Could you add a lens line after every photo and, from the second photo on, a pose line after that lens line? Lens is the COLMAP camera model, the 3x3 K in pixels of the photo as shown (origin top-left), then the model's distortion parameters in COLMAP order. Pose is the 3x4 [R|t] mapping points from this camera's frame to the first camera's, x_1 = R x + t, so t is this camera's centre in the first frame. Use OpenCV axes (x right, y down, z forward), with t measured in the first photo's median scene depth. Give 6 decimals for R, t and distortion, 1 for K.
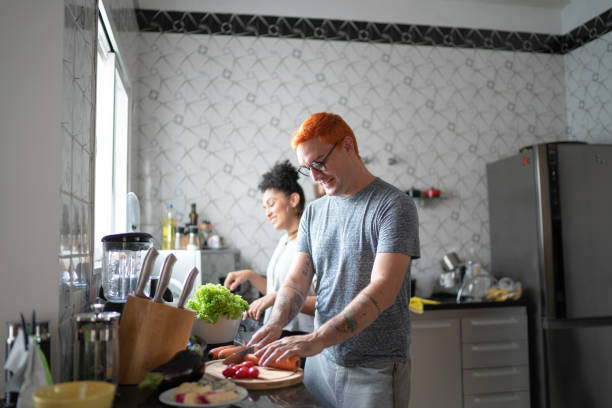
lens RADIAL K [[589.1, 0, 302.8], [0, 589.1, 206.7], [0, 0, 1]] dist [-0.096188, 0.134126]
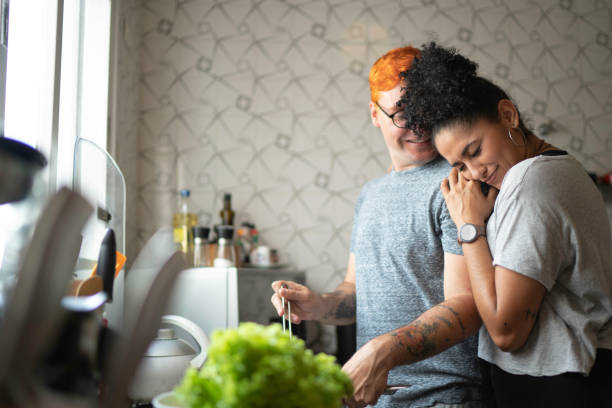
lens RADIAL K [[672.0, 0, 306.0], [0, 672.0, 204.0], [0, 0, 1]] dist [-0.054829, 0.000998]
pose [[0.996558, -0.011589, -0.082082, -0.046033], [0.007005, 0.998411, -0.055917, 0.041408], [0.082600, 0.055149, 0.995056, 0.302930]]
